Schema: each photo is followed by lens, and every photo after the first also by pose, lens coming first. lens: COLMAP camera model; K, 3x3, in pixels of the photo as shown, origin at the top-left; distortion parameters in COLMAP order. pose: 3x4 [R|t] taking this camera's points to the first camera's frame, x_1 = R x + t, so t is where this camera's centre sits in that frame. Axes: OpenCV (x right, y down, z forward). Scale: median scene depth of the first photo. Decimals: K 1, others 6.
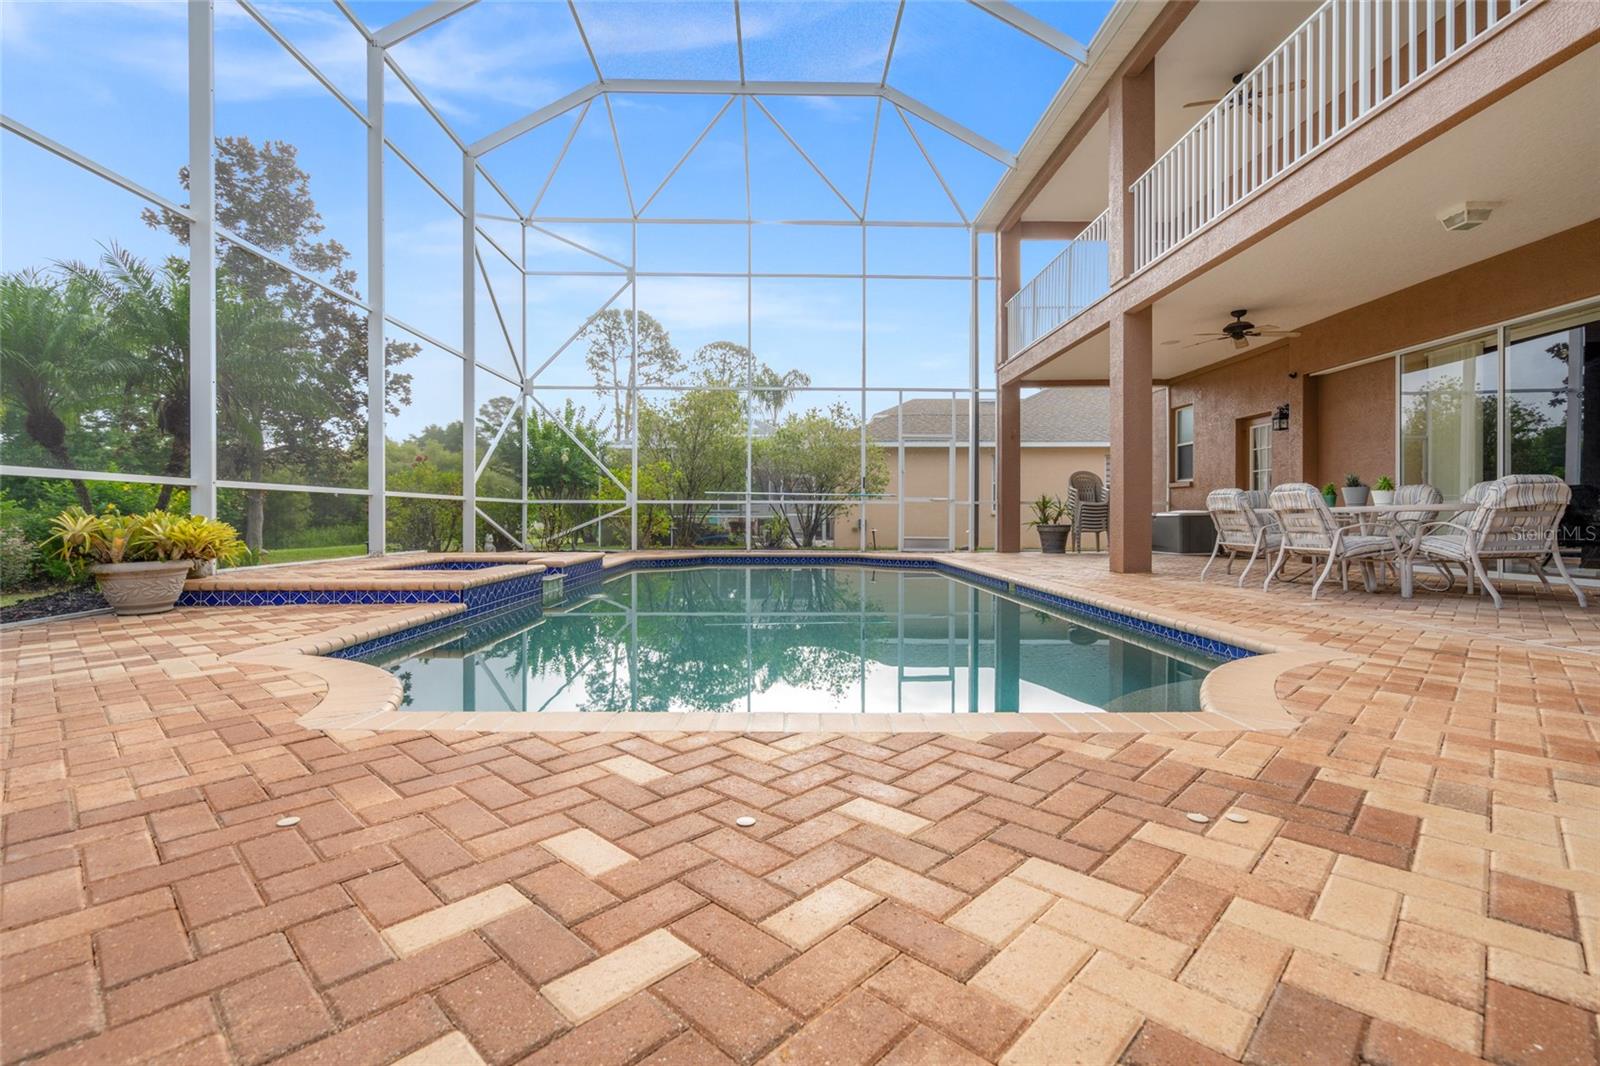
lens RADIAL K [[730.0, 0, 787.1], [0, 730.0, 523.6], [0, 0, 1]] dist [0.001410, 0.000351]
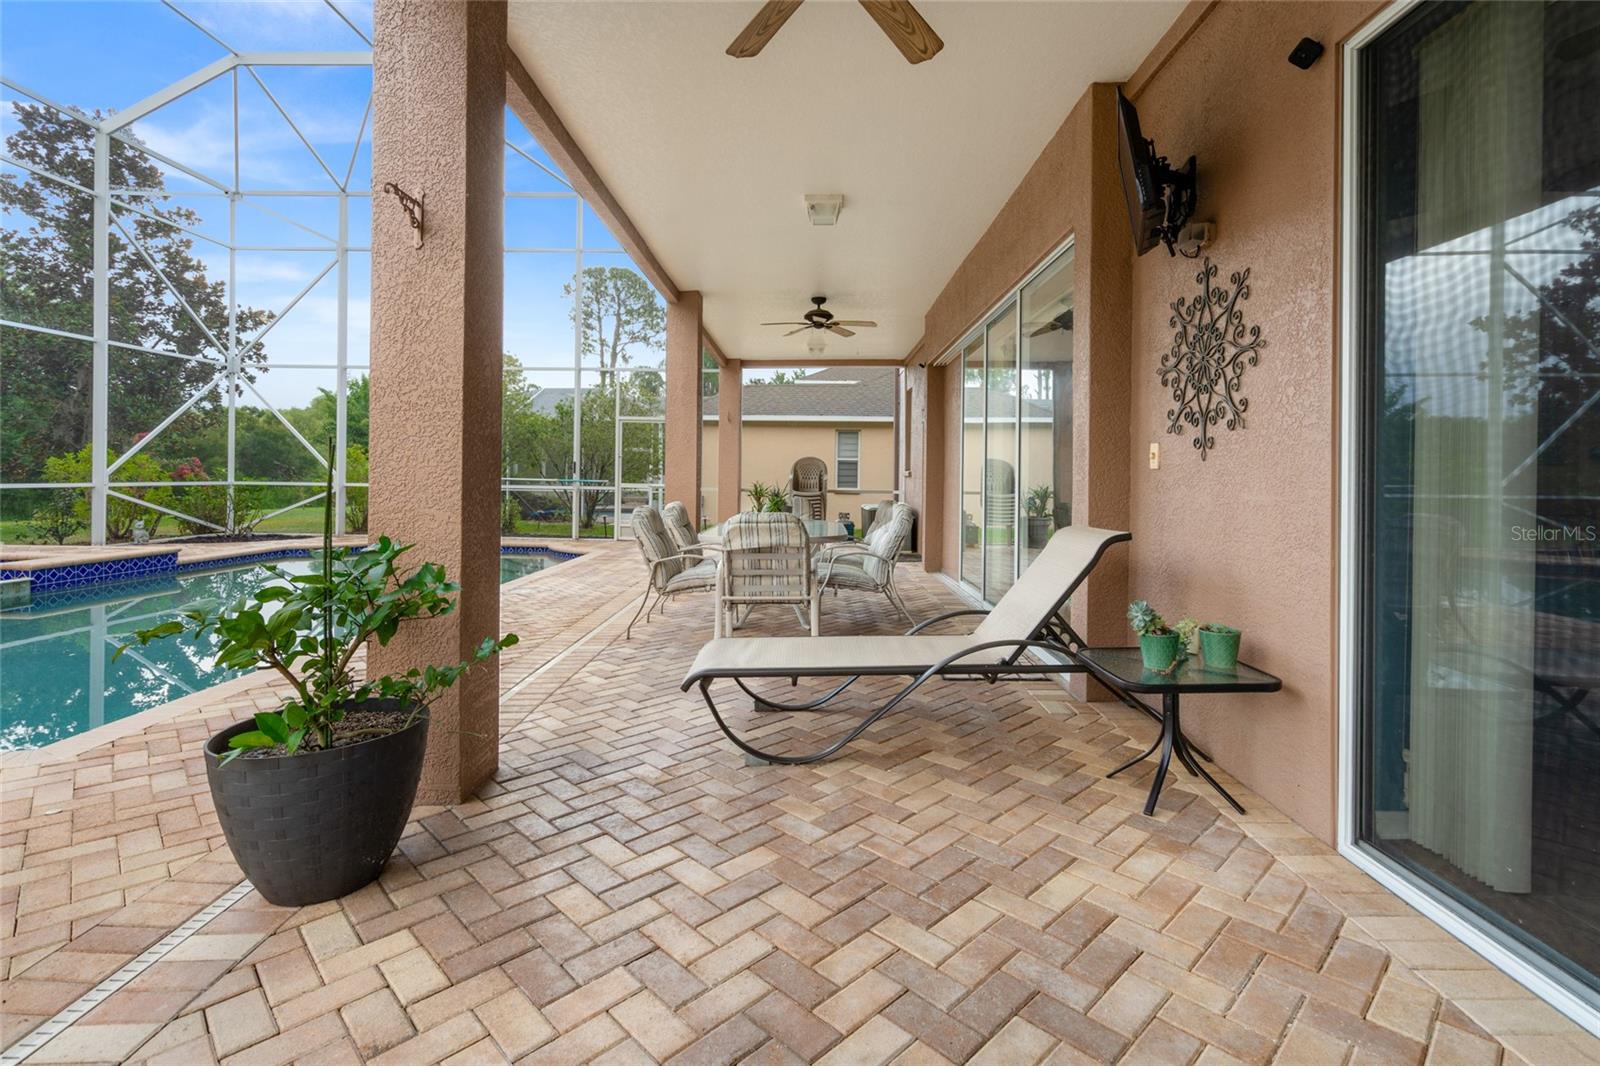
lens RADIAL K [[746.7, 0, 793.2], [0, 746.7, 483.1], [0, 0, 1]] dist [-0.000520, 0.000568]
pose [[0.998935, 0.011282, -0.044732, 0.425129], [-0.011213, 0.999936, 0.001797, -0.039398], [0.044749, -0.001293, 0.998997, 0.038661]]
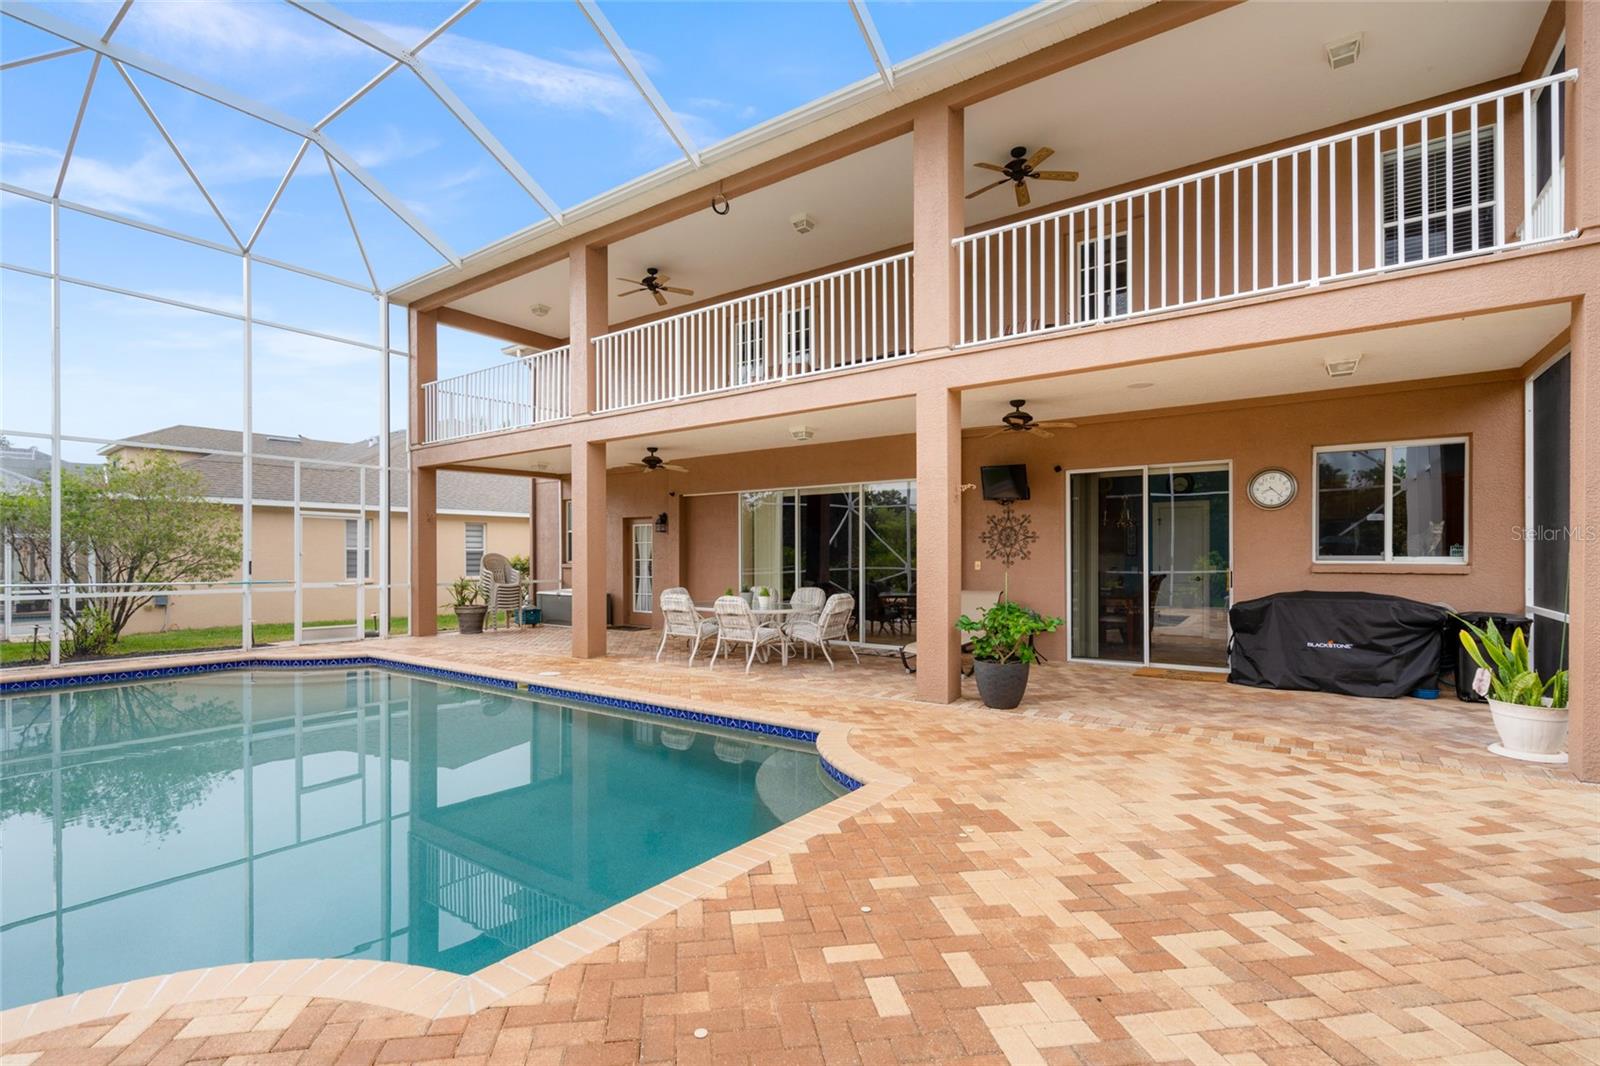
lens RADIAL K [[736.0, 0, 802.6], [0, 736.0, 557.1], [0, 0, 1]] dist [-0.013250, -0.000031]
pose [[0.594043, -0.000527, 0.804433, -0.189242], [0.009299, 0.999937, -0.006212, -0.055880], [-0.804380, 0.011171, 0.594011, -0.001117]]
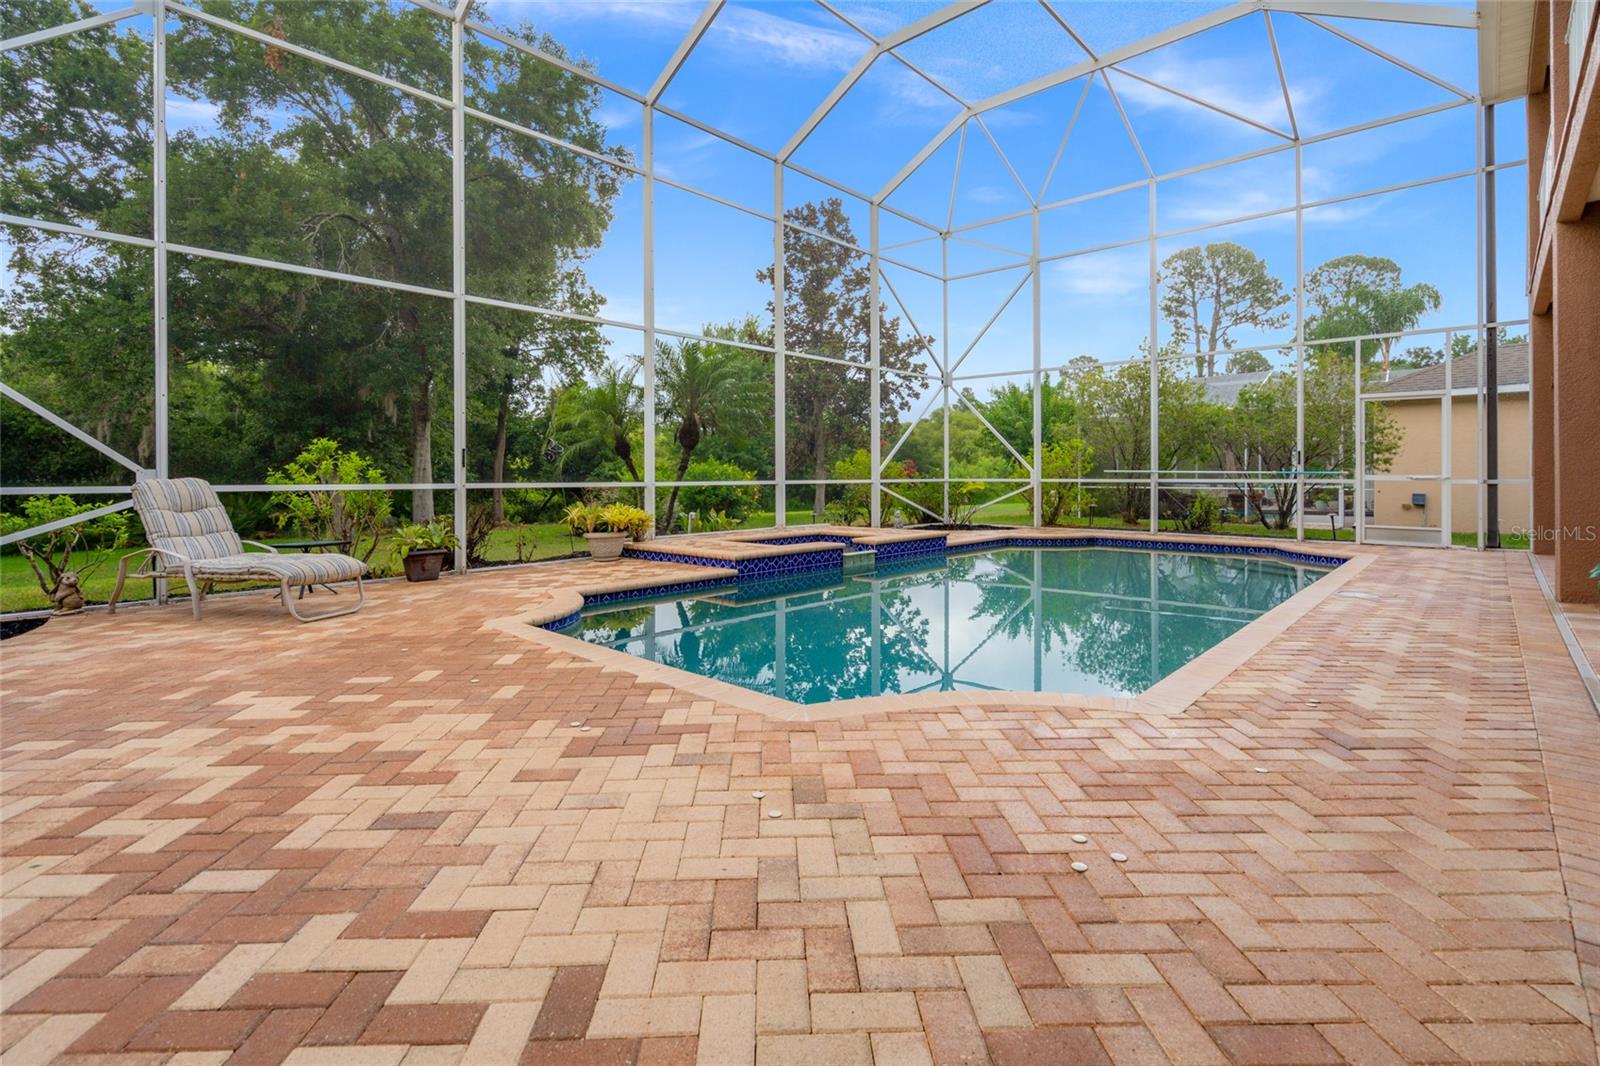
lens RADIAL K [[748.5, 0, 796.2], [0, 748.5, 478.2], [0, 0, 1]] dist [-0.004292, -0.000141]
pose [[0.721224, -0.001060, -0.692701, 0.275630], [-0.002028, 0.999991, -0.003643, -0.027921], [0.692699, 0.004032, 0.721216, -0.003488]]
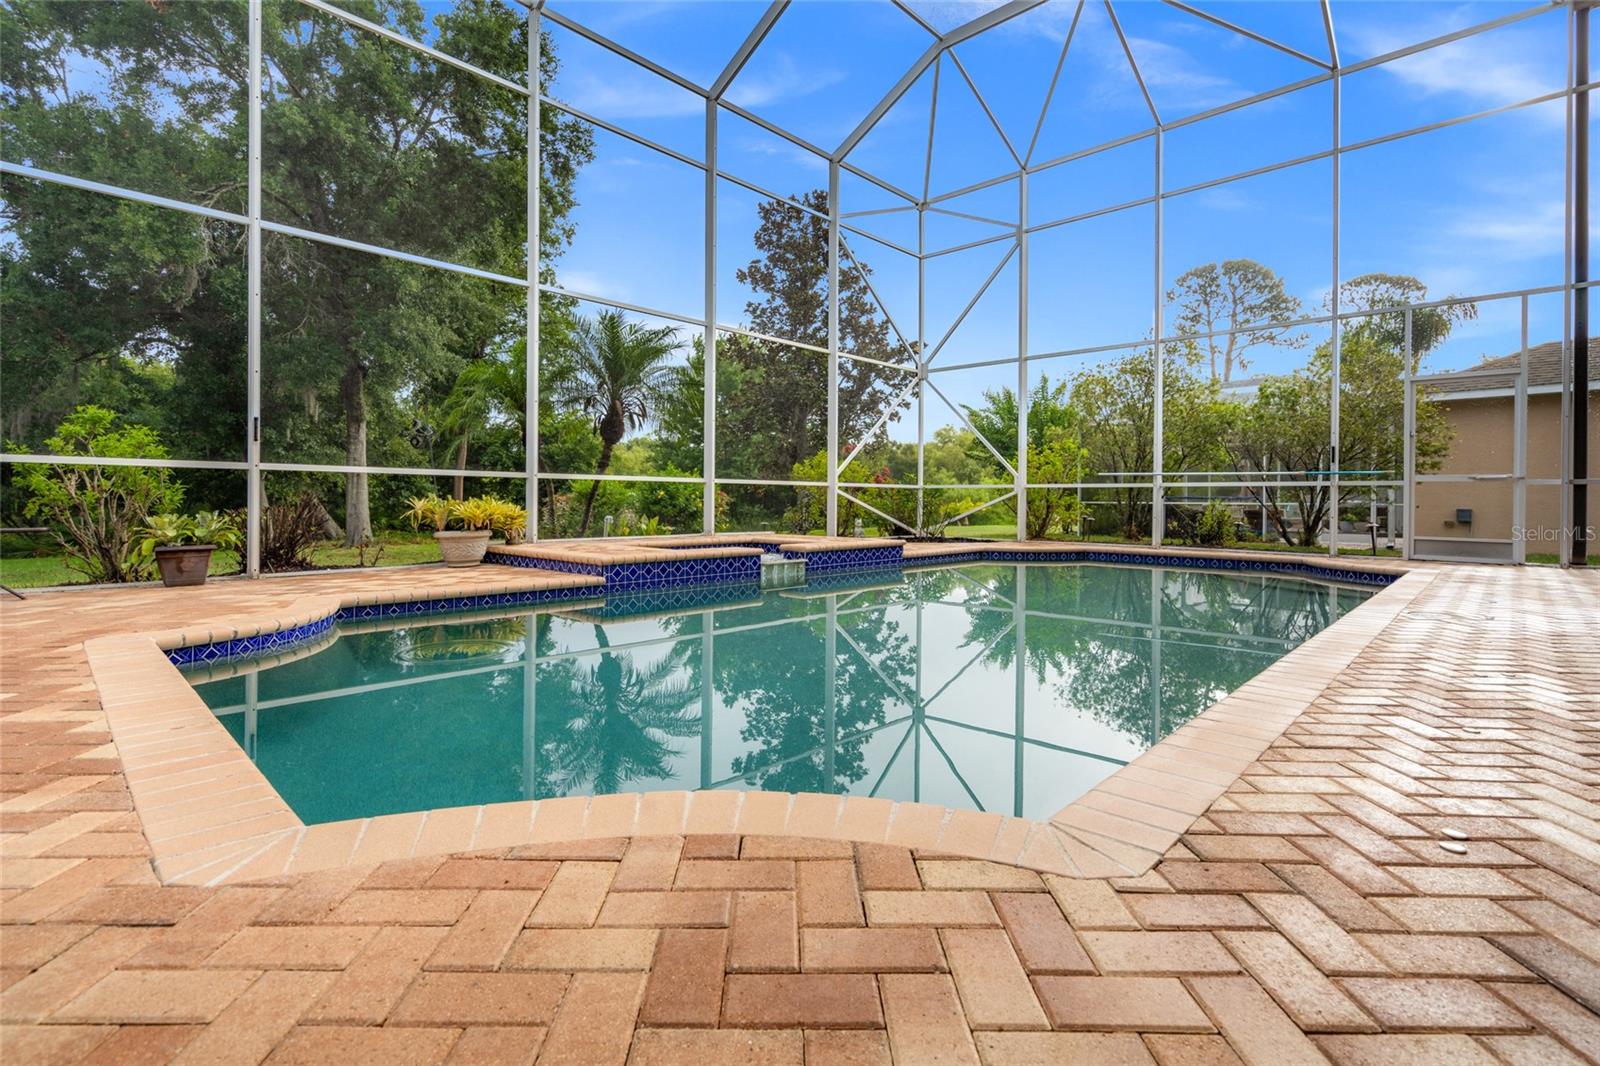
lens RADIAL K [[752.3, 0, 799.2], [0, 752.3, 503.6], [0, 0, 1]] dist [-0.000442, -0.000094]
pose [[0.715441, 0.006870, -0.698639, 0.235633], [-0.012548, 0.999917, -0.003017, -0.002133], [0.698560, 0.010925, 0.715468, 0.147876]]
